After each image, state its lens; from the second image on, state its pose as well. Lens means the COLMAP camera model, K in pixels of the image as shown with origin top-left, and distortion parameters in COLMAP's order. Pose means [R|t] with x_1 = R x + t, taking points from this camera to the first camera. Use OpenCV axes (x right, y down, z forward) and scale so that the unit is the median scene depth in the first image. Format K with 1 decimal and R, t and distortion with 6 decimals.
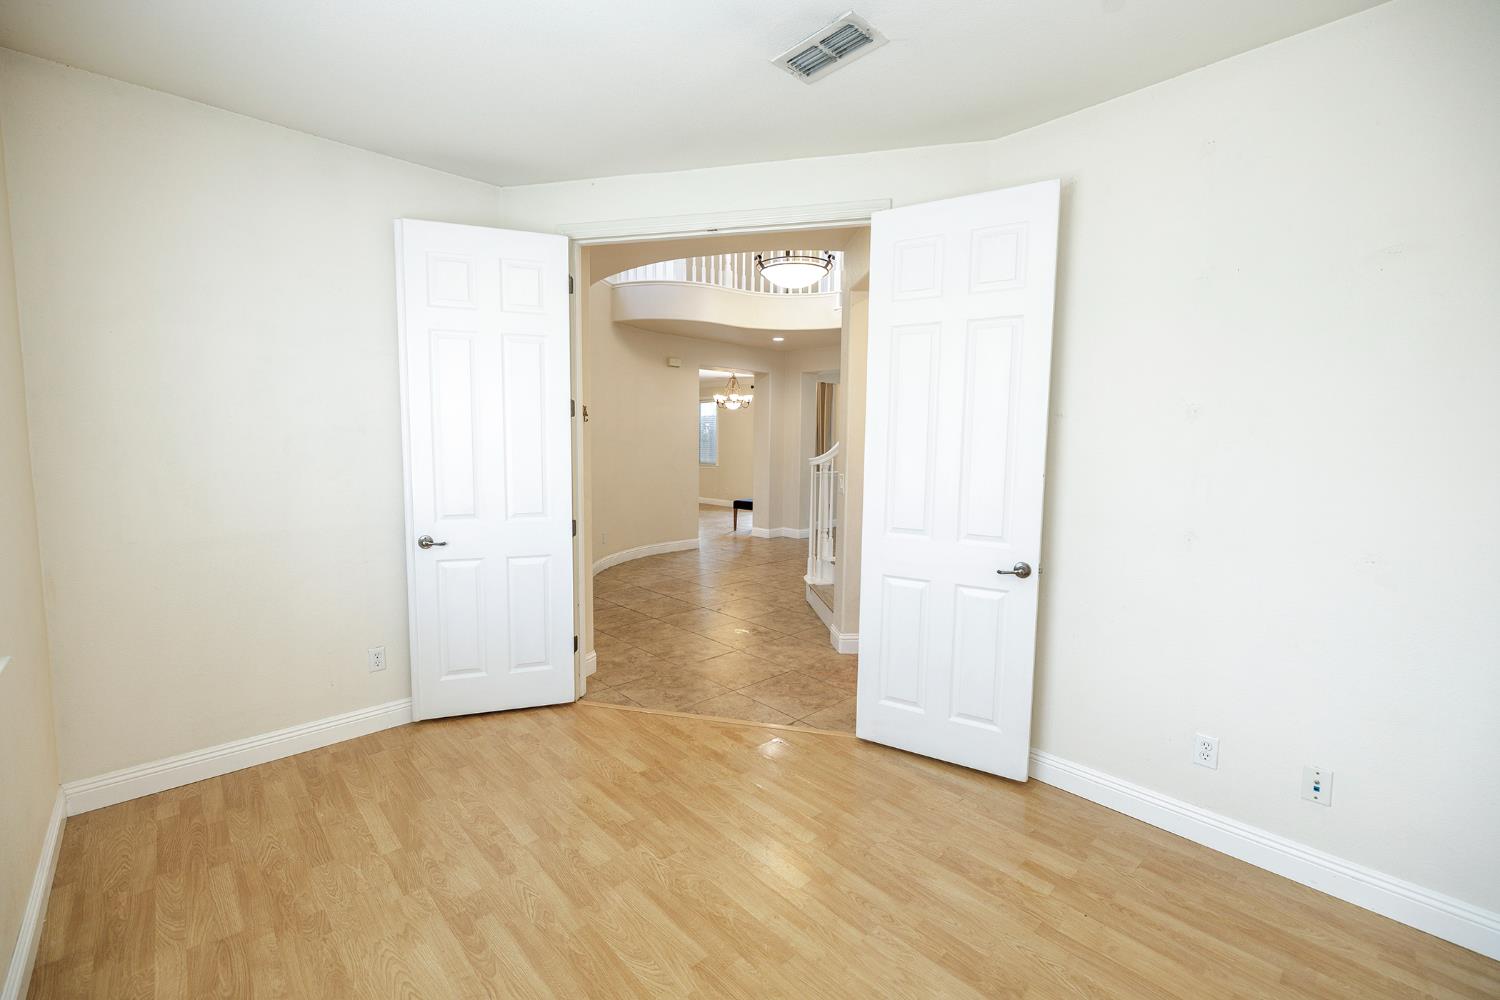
lens RADIAL K [[622.4, 0, 743.9], [0, 622.4, 494.6], [0, 0, 1]] dist [-0.000842, -0.000042]
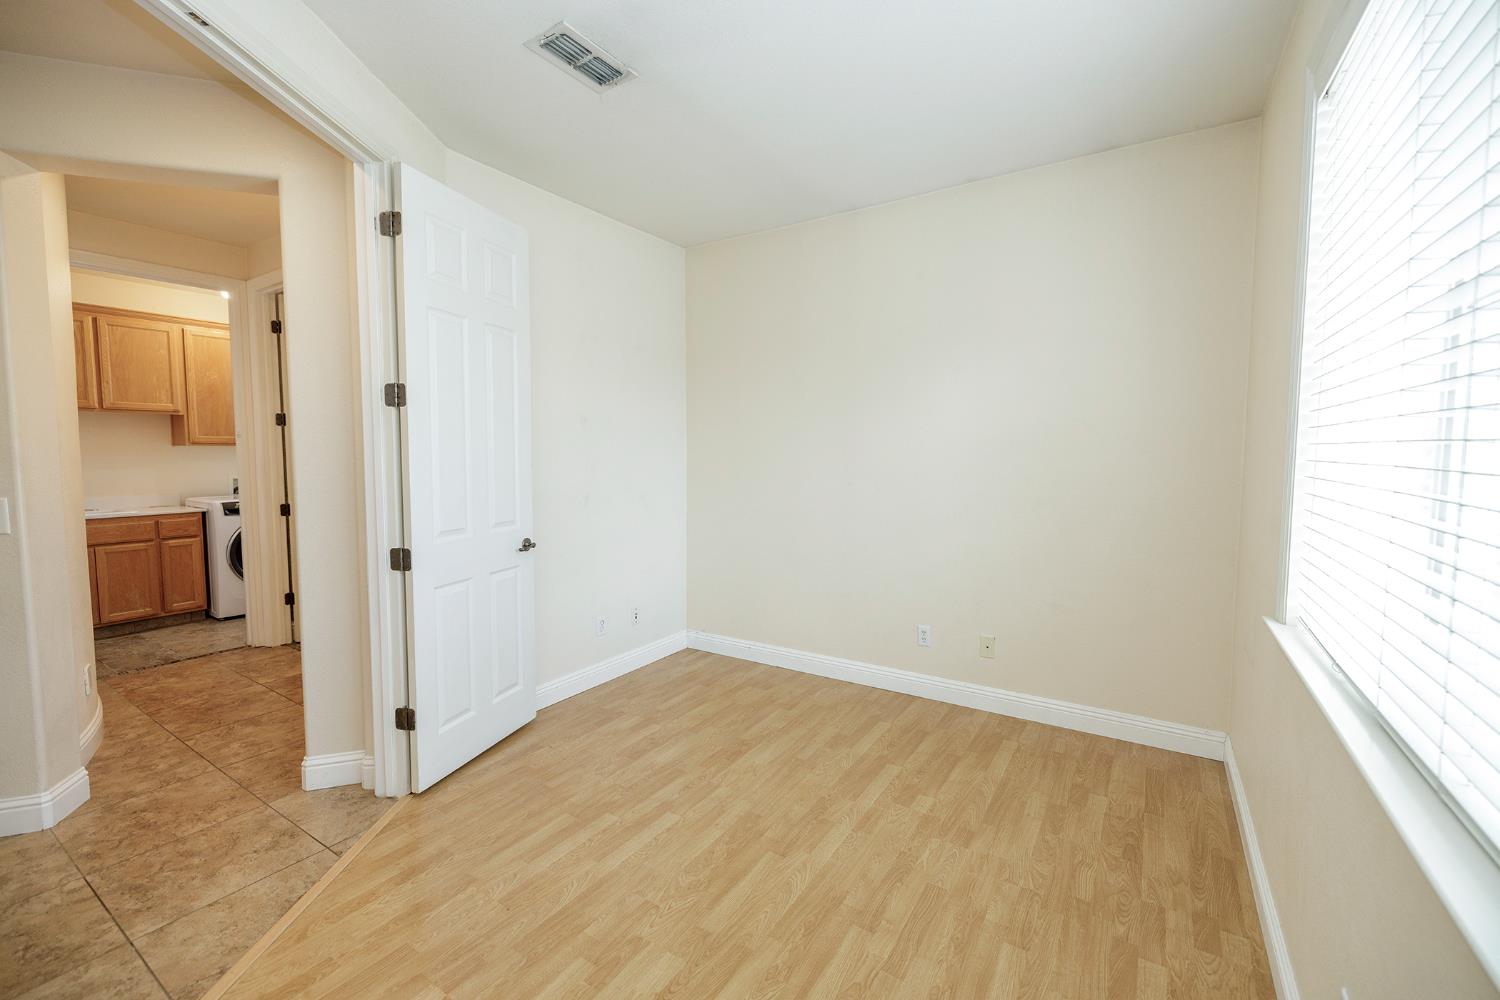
lens RADIAL K [[620.0, 0, 745.2], [0, 620.0, 490.8], [0, 0, 1]] dist [-0.002638, 0.000039]
pose [[-0.235012, -0.074358, 0.969144, -0.976755], [0.078937, 0.992316, 0.095278, -0.074980], [-0.968782, 0.098893, -0.227337, 1.035100]]
